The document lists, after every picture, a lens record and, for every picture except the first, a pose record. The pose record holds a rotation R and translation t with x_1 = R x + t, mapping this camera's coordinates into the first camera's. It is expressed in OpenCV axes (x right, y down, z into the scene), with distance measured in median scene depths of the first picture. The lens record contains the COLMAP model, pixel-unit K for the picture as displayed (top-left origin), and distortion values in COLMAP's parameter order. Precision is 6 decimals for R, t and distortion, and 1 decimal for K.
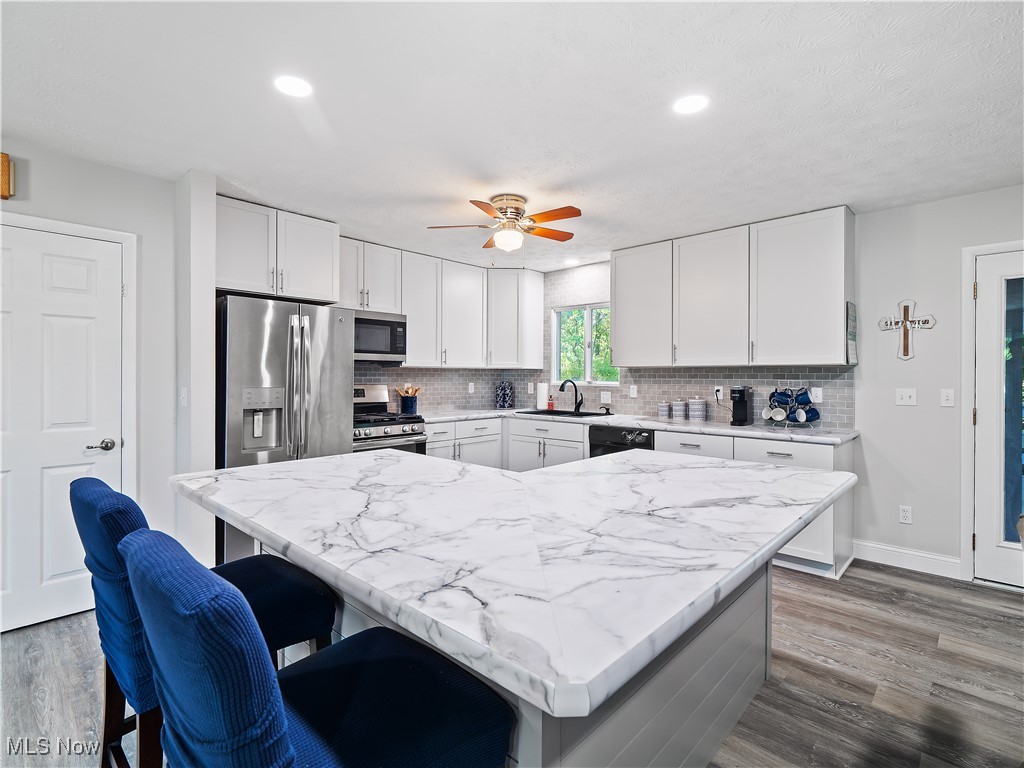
lens RADIAL K [[496.5, 0, 514.5], [0, 496.5, 377.3], [0, 0, 1]] dist [-0.002338, -0.002275]
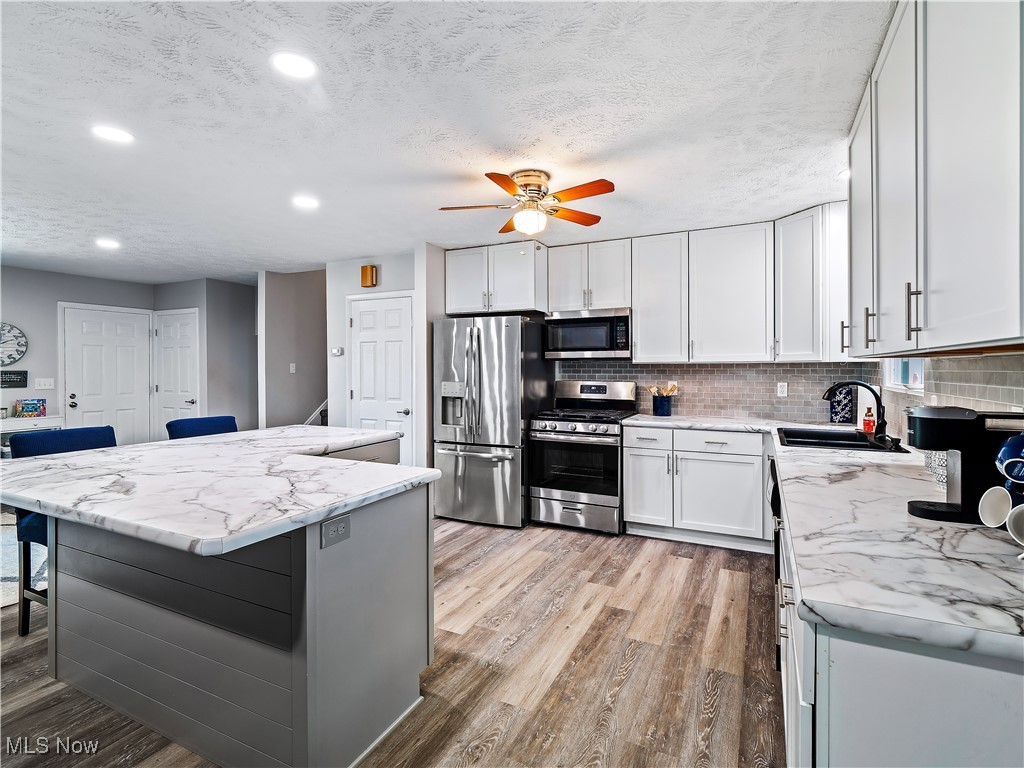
lens RADIAL K [[499.8, 0, 515.3], [0, 499.8, 369.3], [0, 0, 1]] dist [0.001370, -0.002759]
pose [[0.297882, -0.001676, -0.954601, 0.729543], [-0.000895, 0.999998, -0.002035, -0.009499], [0.954602, 0.001461, 0.297880, 0.615513]]
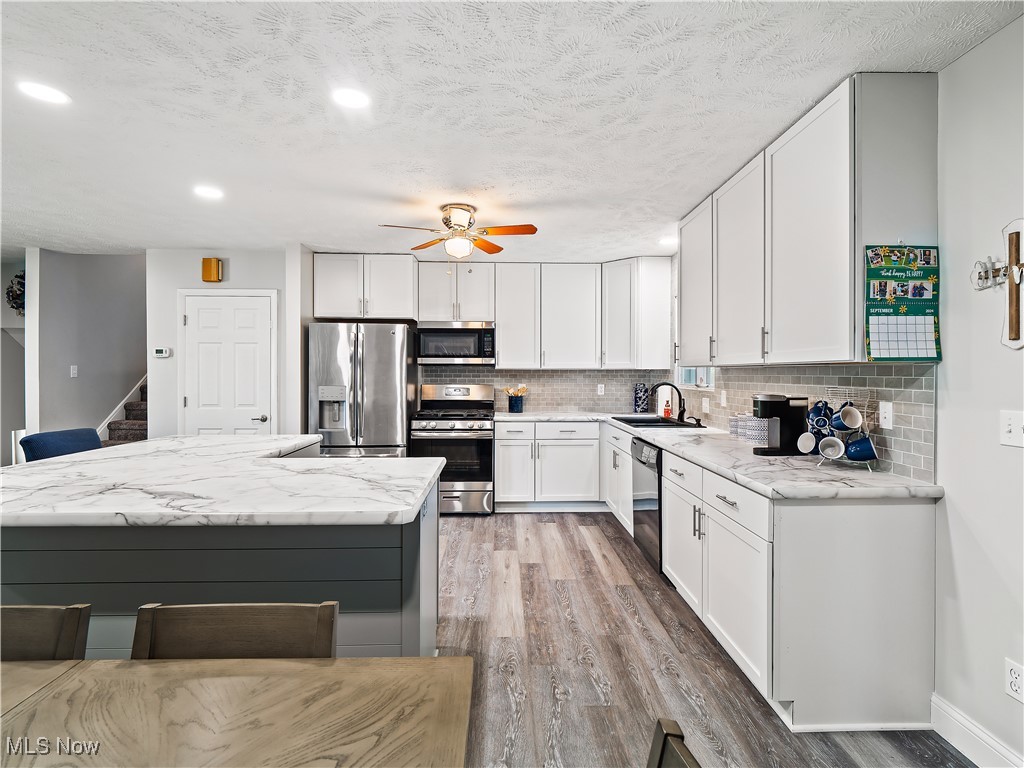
lens RADIAL K [[498.7, 0, 513.3], [0, 498.7, 373.7], [0, 0, 1]] dist [0.006330, -0.001344]
pose [[0.707303, -0.000504, -0.706911, 0.704735], [-0.002674, 0.999991, -0.003388, -0.008269], [0.706906, 0.004287, 0.707295, 0.296322]]
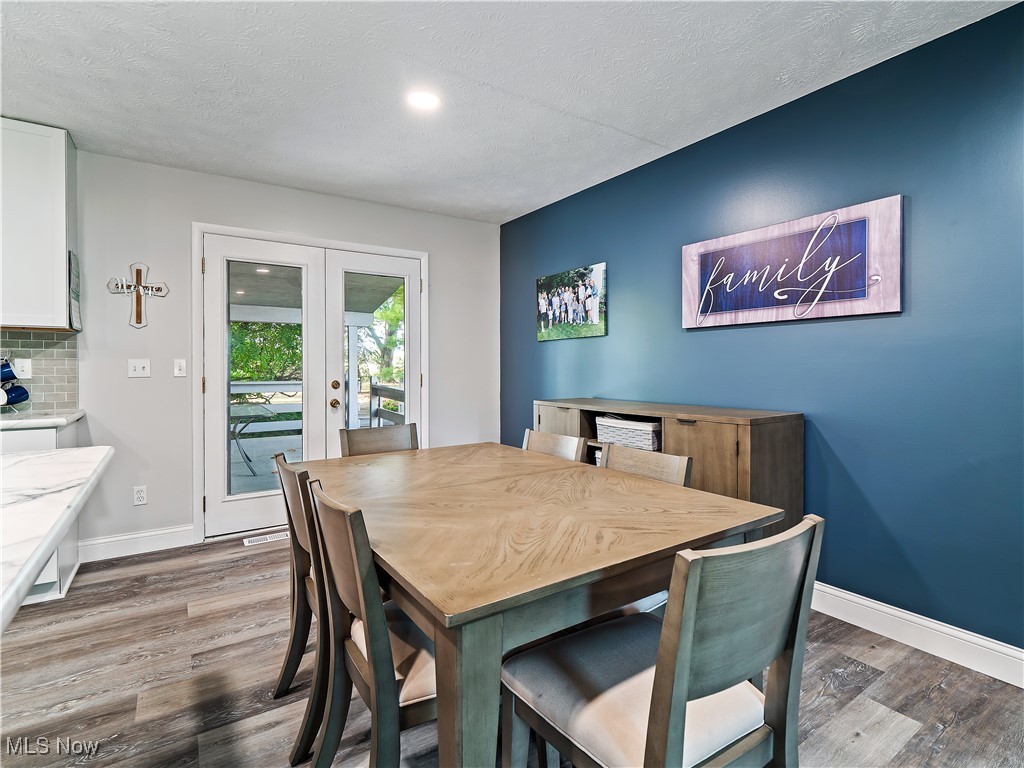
lens RADIAL K [[499.8, 0, 515.3], [0, 499.8, 369.3], [0, 0, 1]] dist [0.001370, -0.002759]
pose [[0.210494, -0.005819, 0.977578, 0.022748], [0.006448, 0.999969, 0.004564, 0.037673], [-0.977574, 0.005343, 0.210525, 0.104561]]
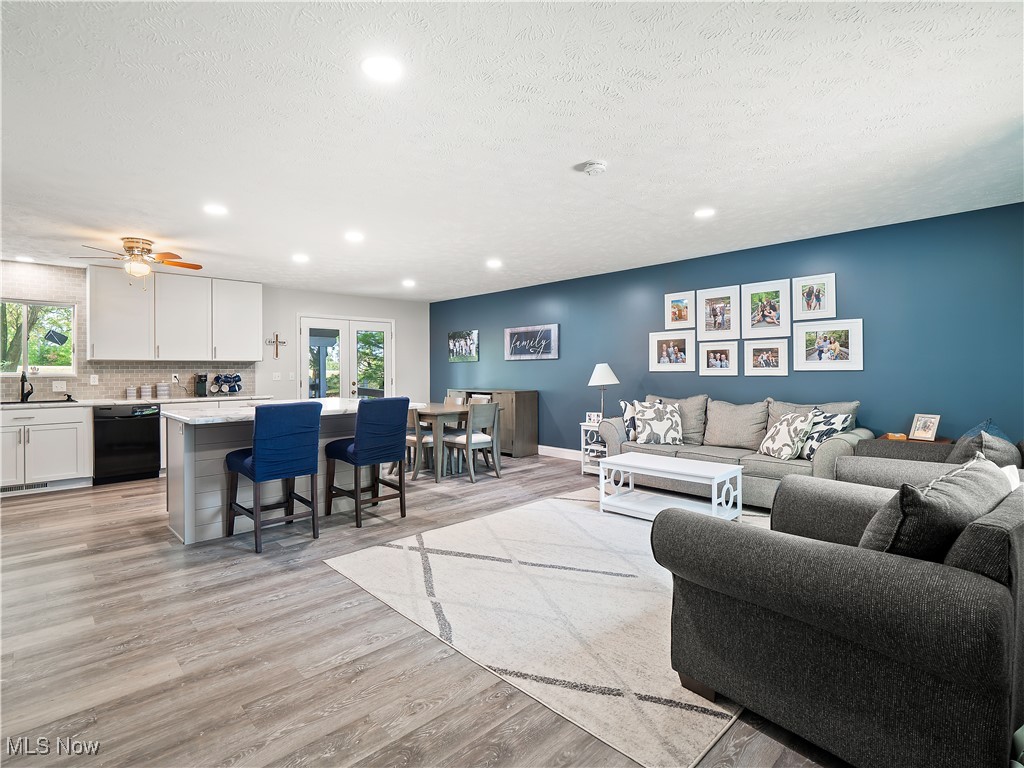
lens RADIAL K [[506.1, 0, 509.3], [0, 506.1, 368.8], [0, 0, 1]] dist [0.000403, -0.001483]
pose [[0.048675, 0.002027, 0.998813, -1.217994], [0.010893, 0.999937, -0.002560, 0.019817], [-0.998755, 0.011004, 0.048650, -0.105616]]
